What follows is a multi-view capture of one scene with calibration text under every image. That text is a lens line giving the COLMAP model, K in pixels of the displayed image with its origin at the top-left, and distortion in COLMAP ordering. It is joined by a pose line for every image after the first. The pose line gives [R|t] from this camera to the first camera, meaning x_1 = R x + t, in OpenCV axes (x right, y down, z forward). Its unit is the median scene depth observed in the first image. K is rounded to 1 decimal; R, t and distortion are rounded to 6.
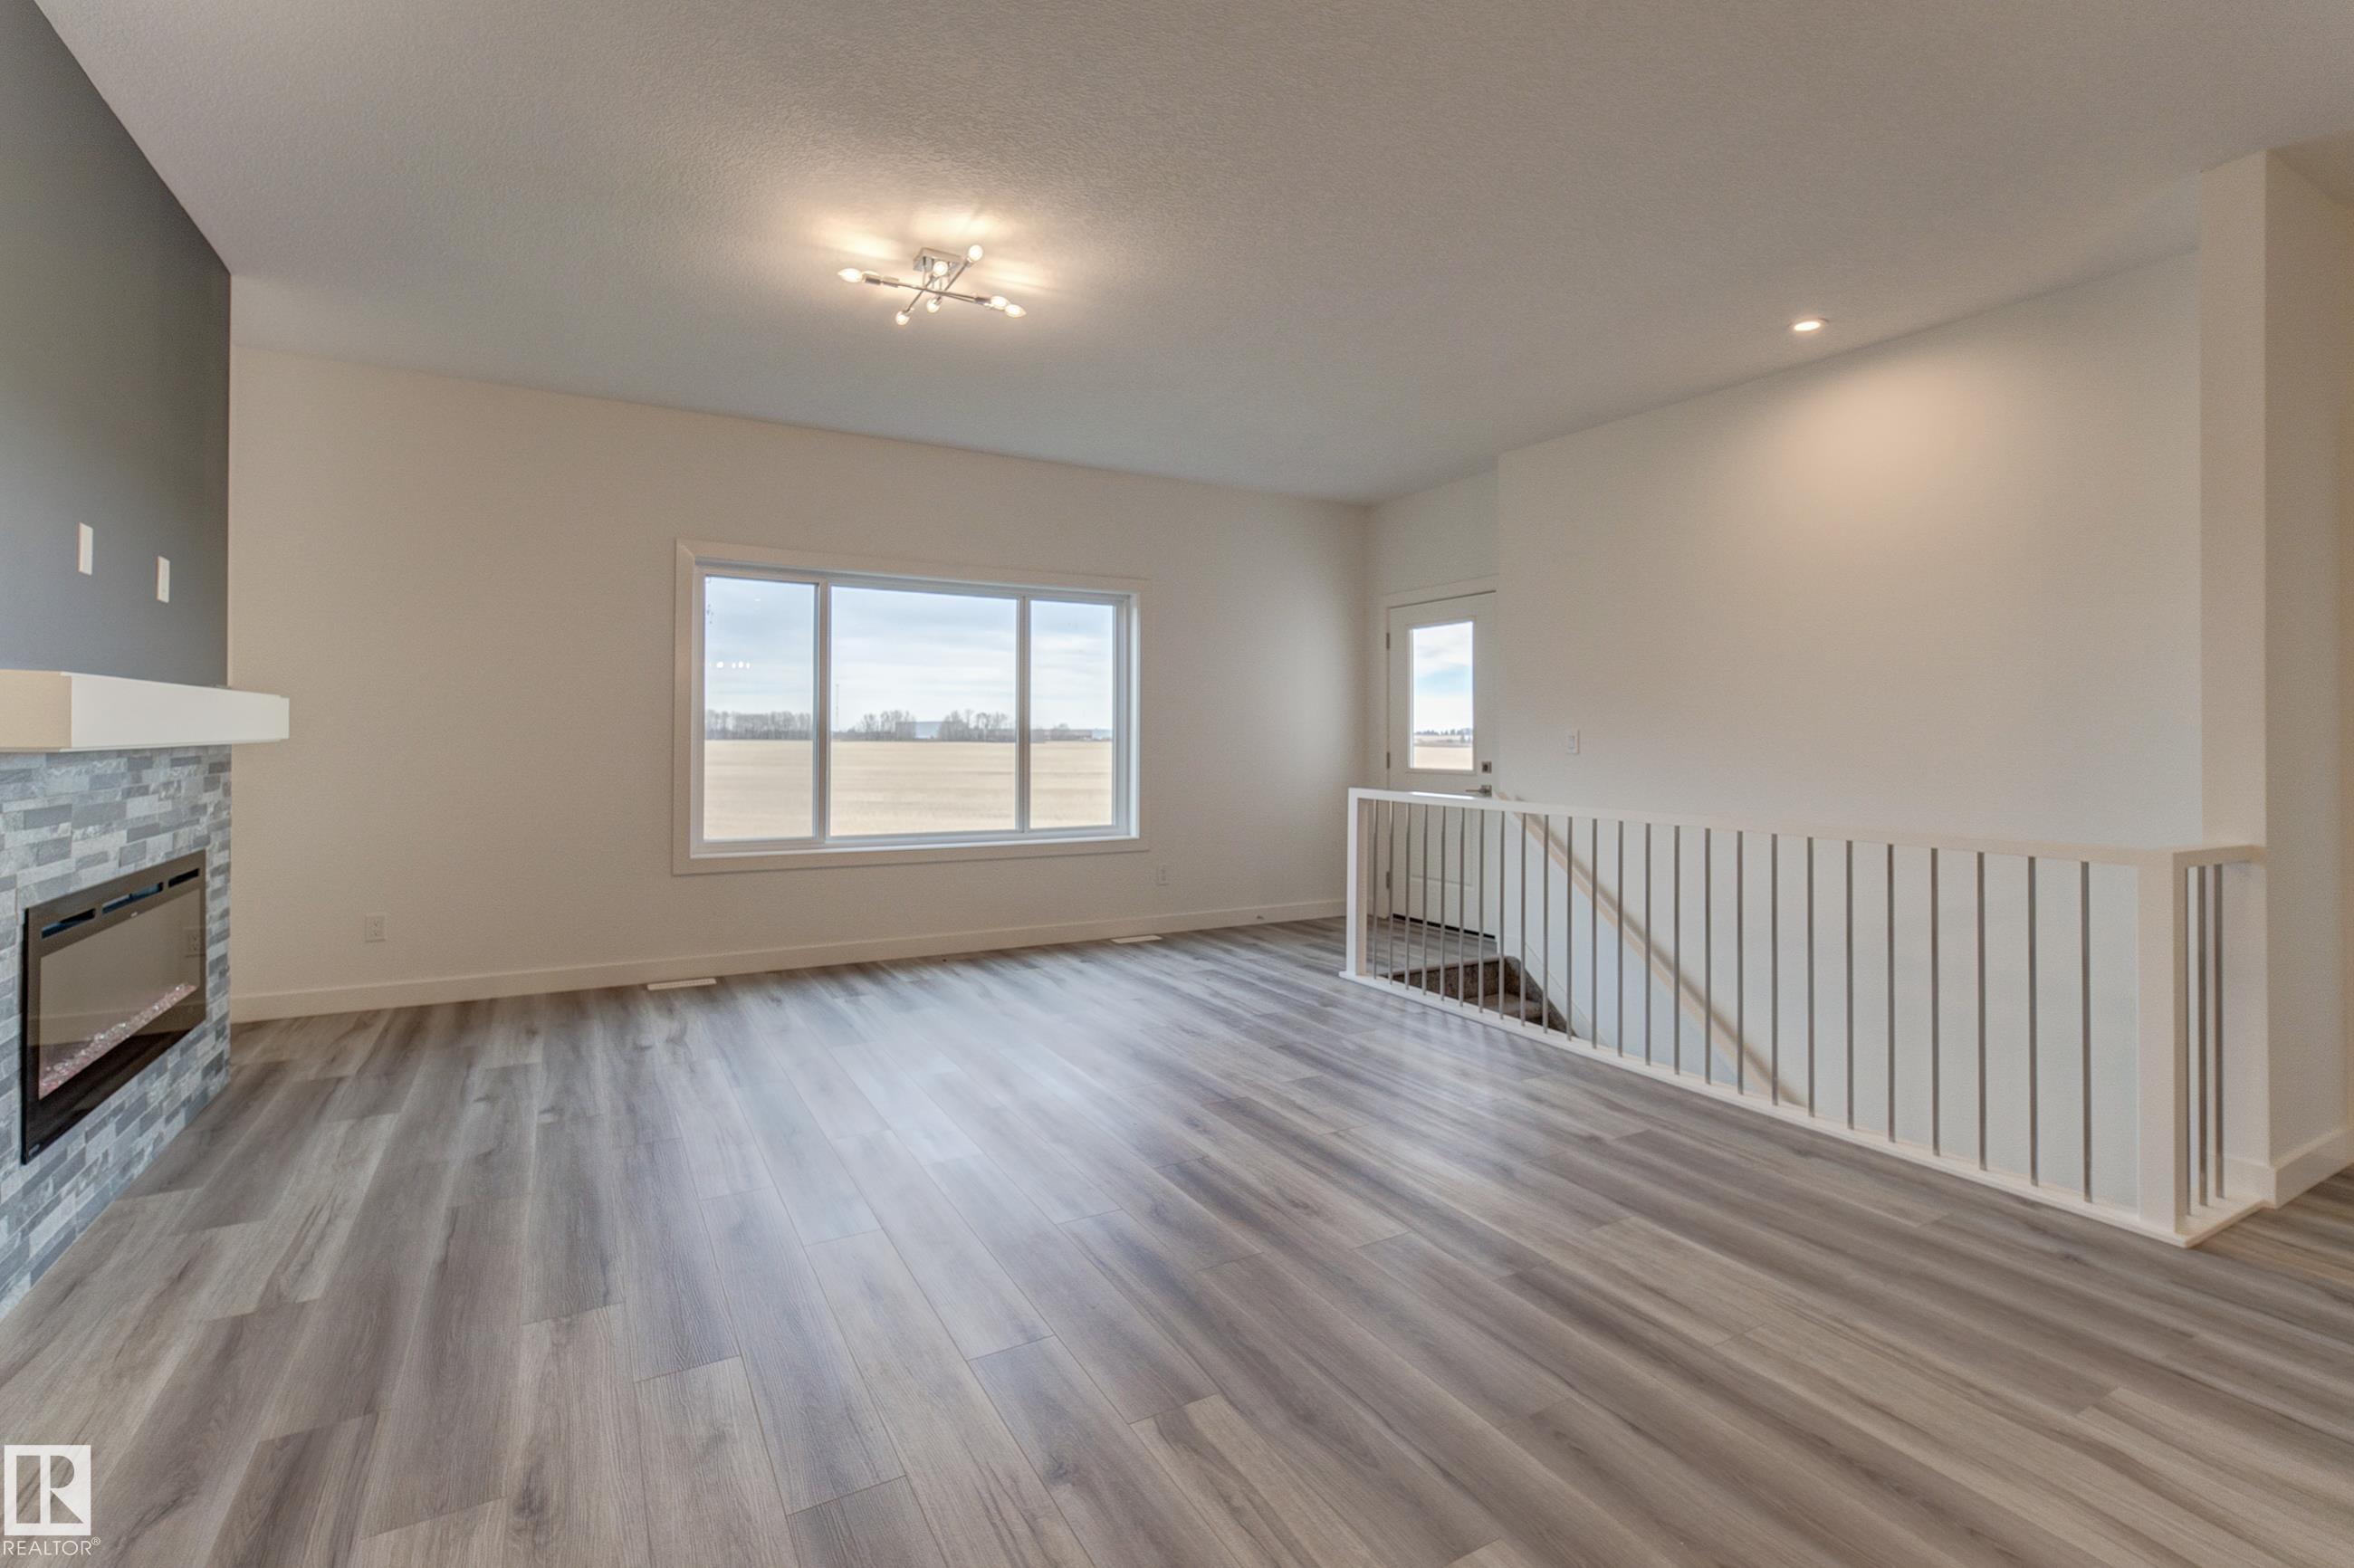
lens RADIAL K [[1066.0, 0, 1119.3], [0, 1066.0, 722.2], [0, 0, 1]] dist [0.005543, -0.000665]
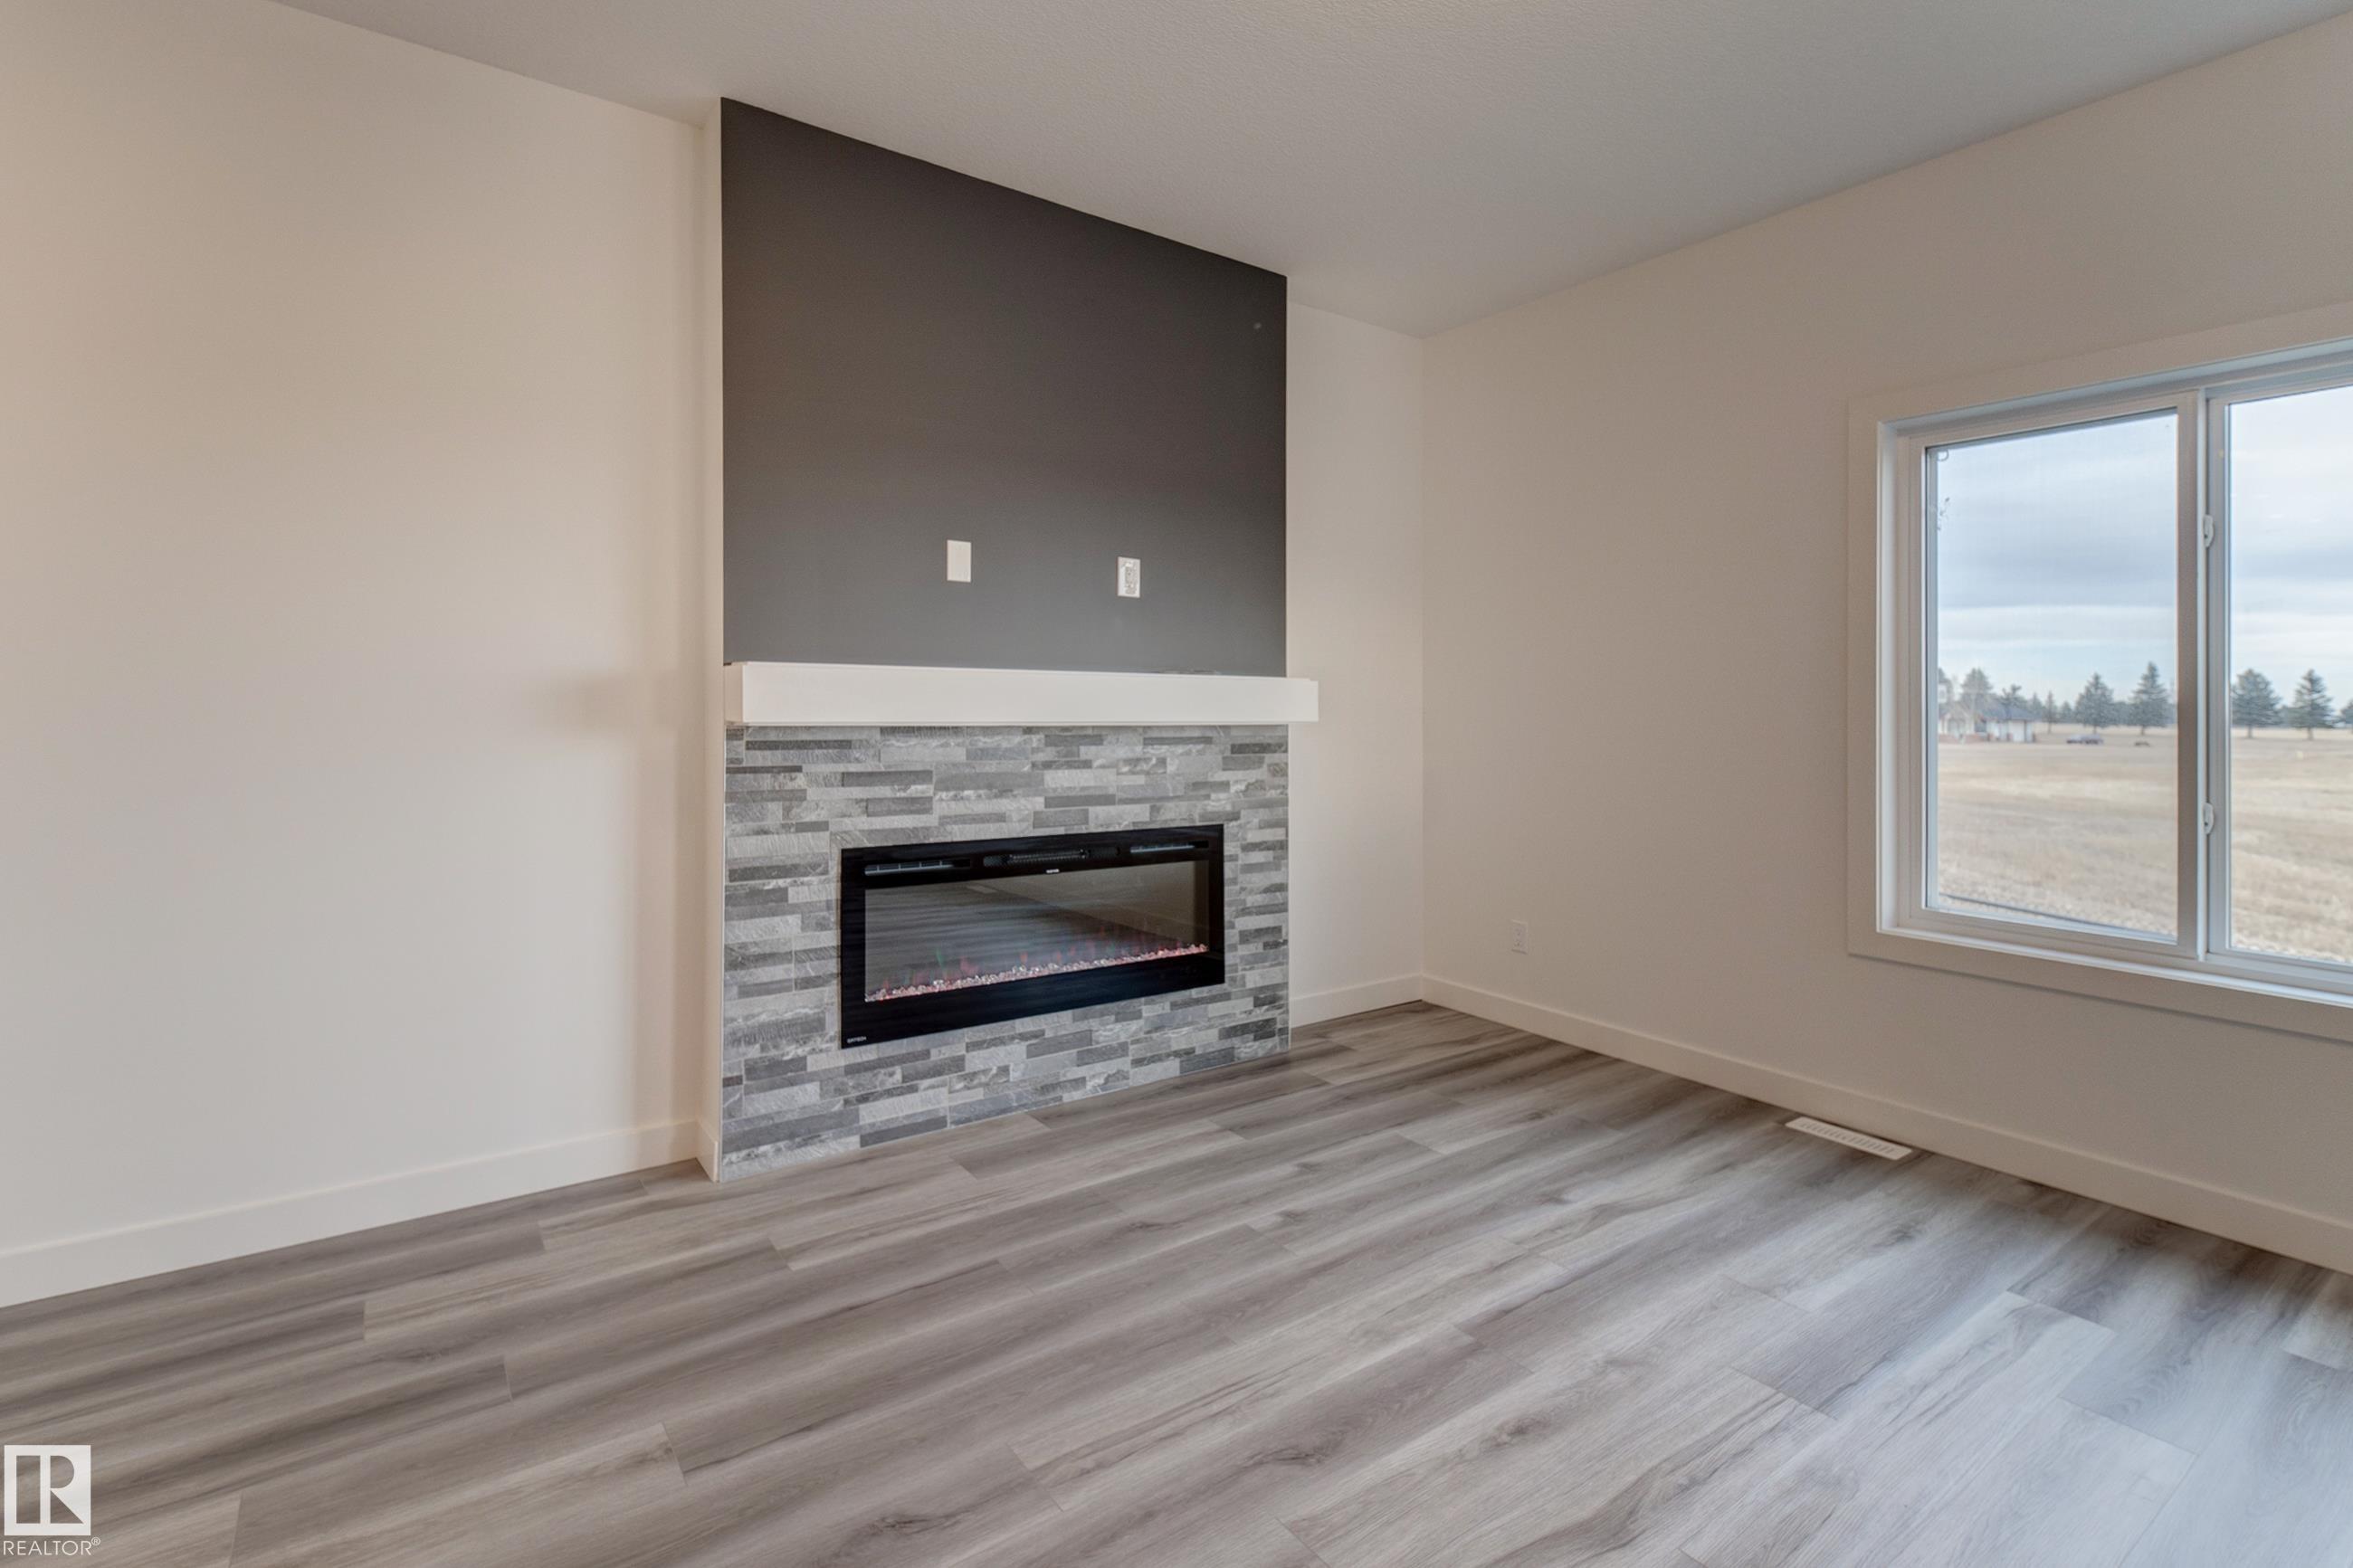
lens RADIAL K [[1065.5, 0, 1197.3], [0, 1065.5, 714.4], [0, 0, 1]] dist [0.005543, -0.000665]
pose [[0.138839, -0.000560, -0.990315, 0.201617], [0.000281, 1.000000, -0.000526, 0.008957], [0.990315, -0.000205, 0.138839, 0.811823]]
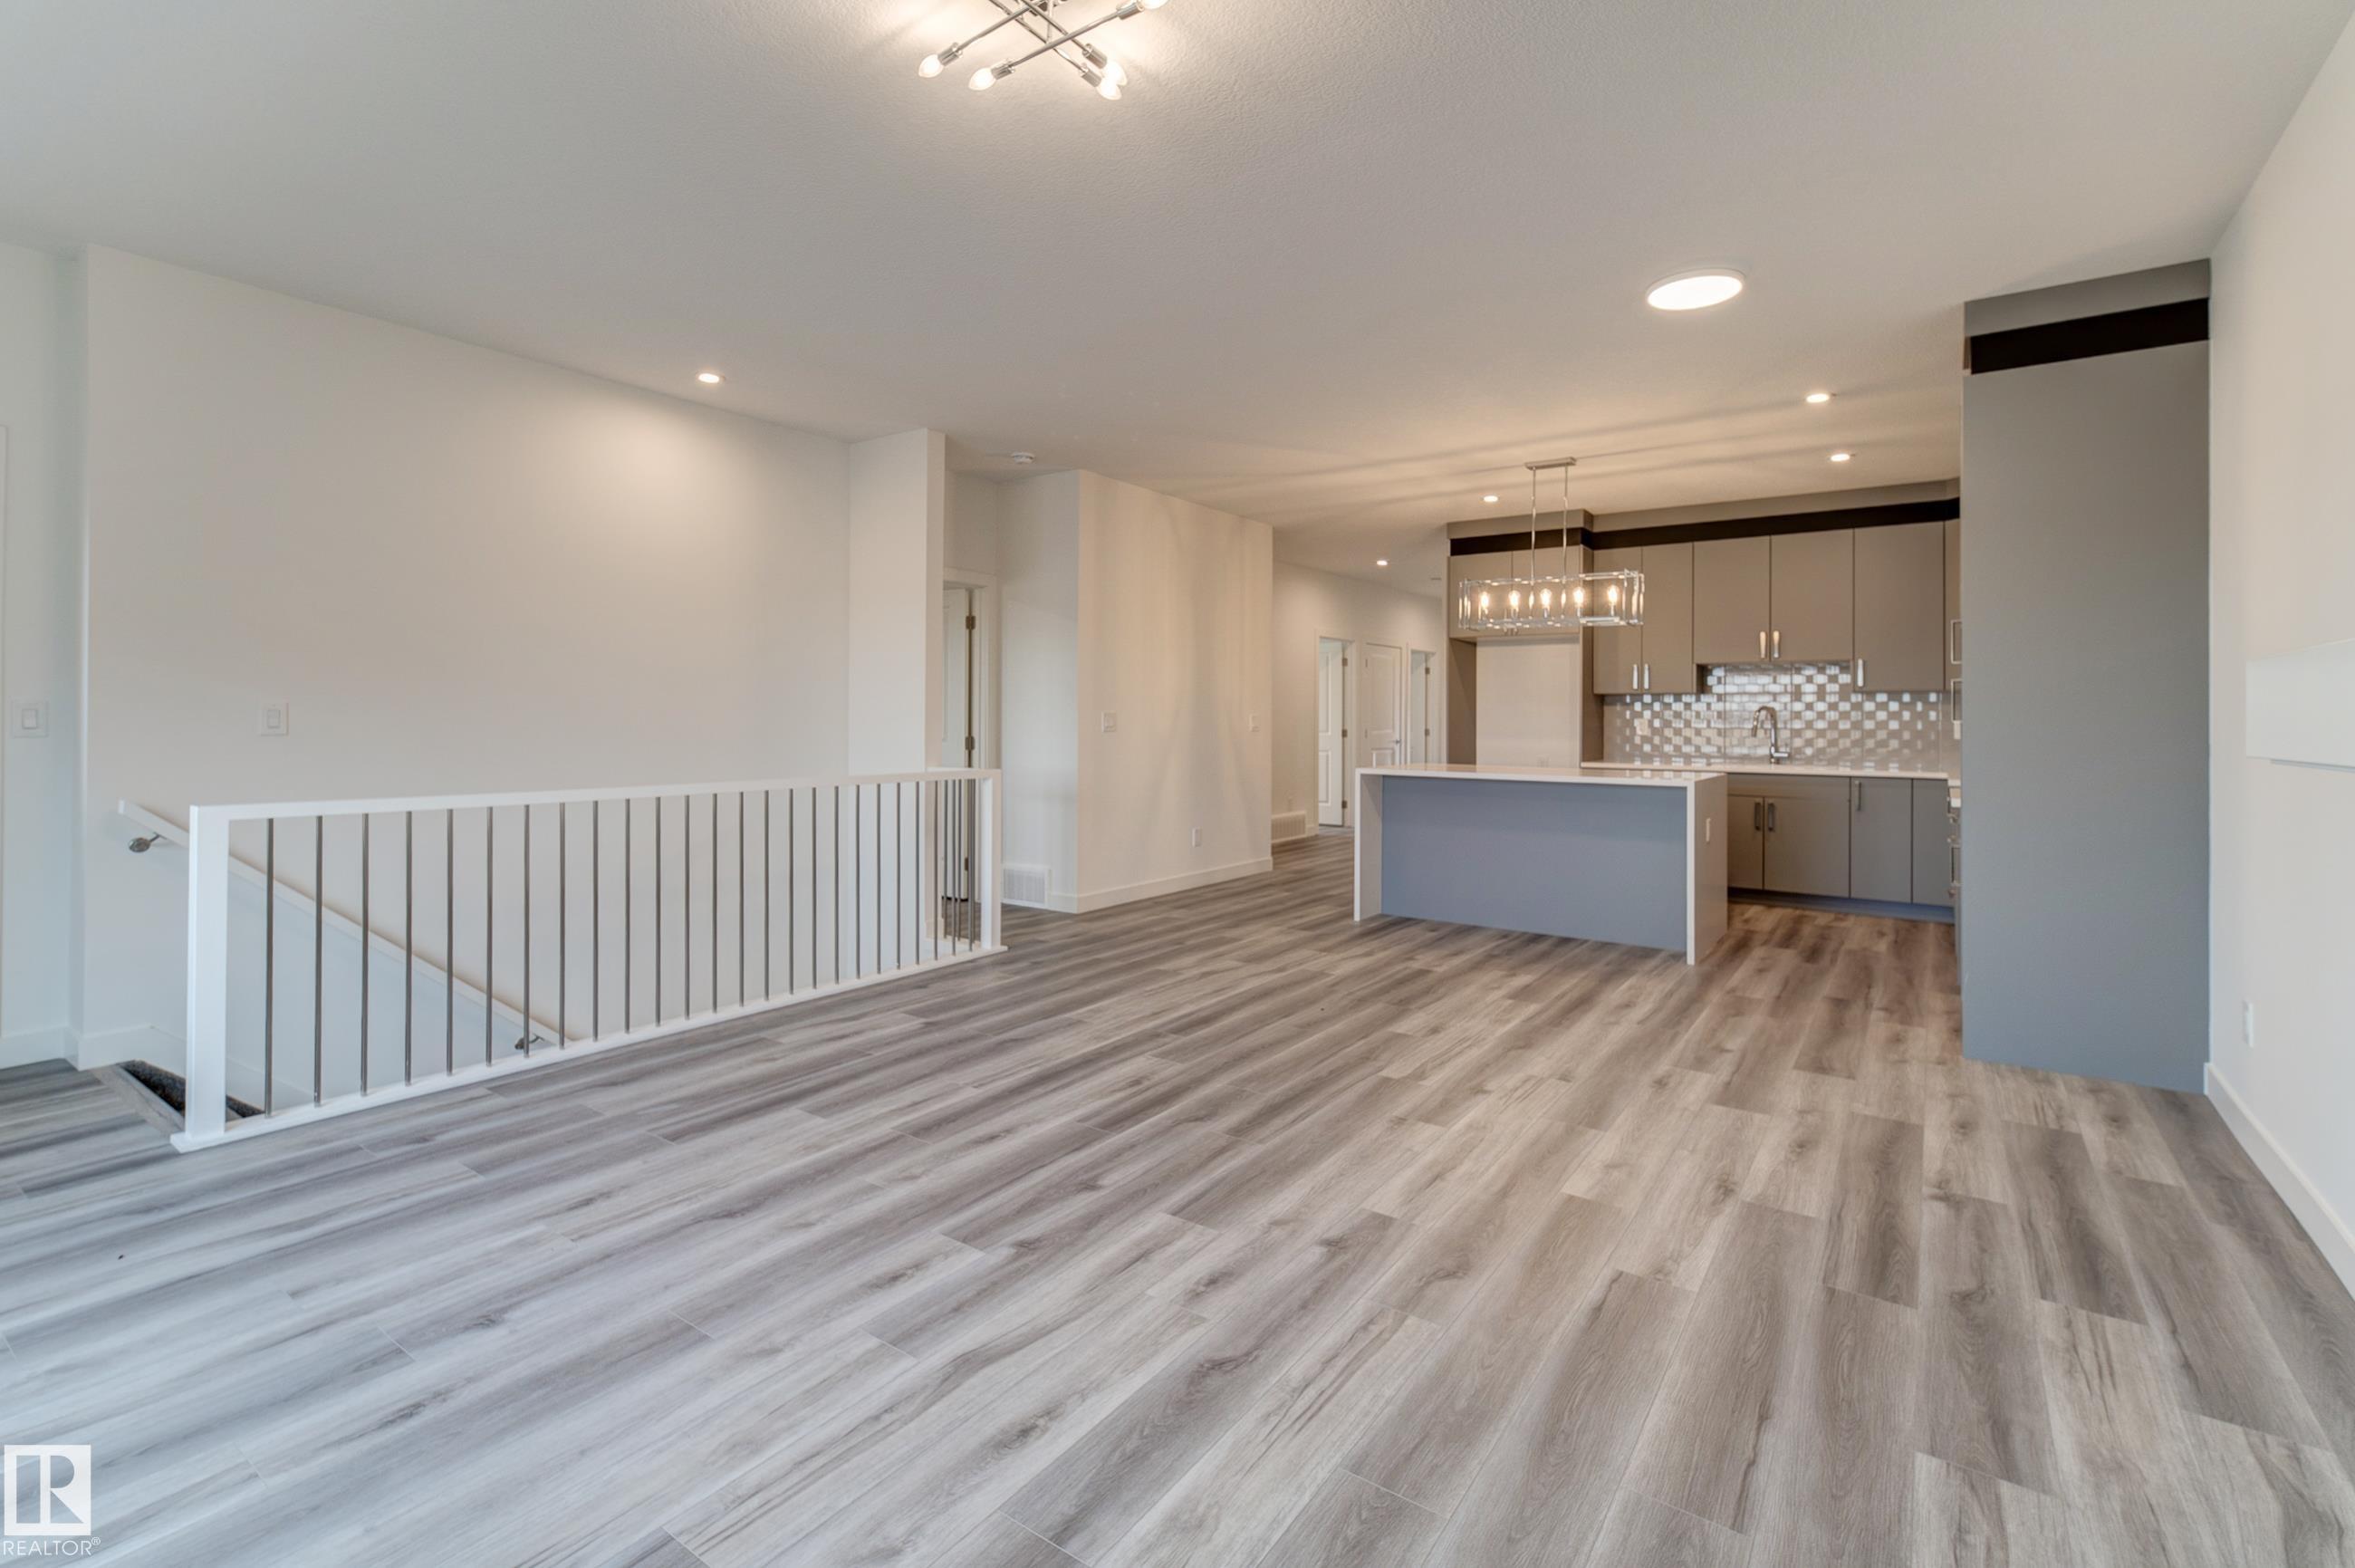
lens RADIAL K [[1066.5, 0, 1187.1], [0, 1066.5, 700.3], [0, 0, 1]] dist [0.005543, -0.000665]
pose [[-0.463217, -0.001049, 0.886245, -0.786686], [-0.020762, 0.999738, -0.009669, 0.001562], [-0.886002, -0.022879, -0.463117, 1.217717]]
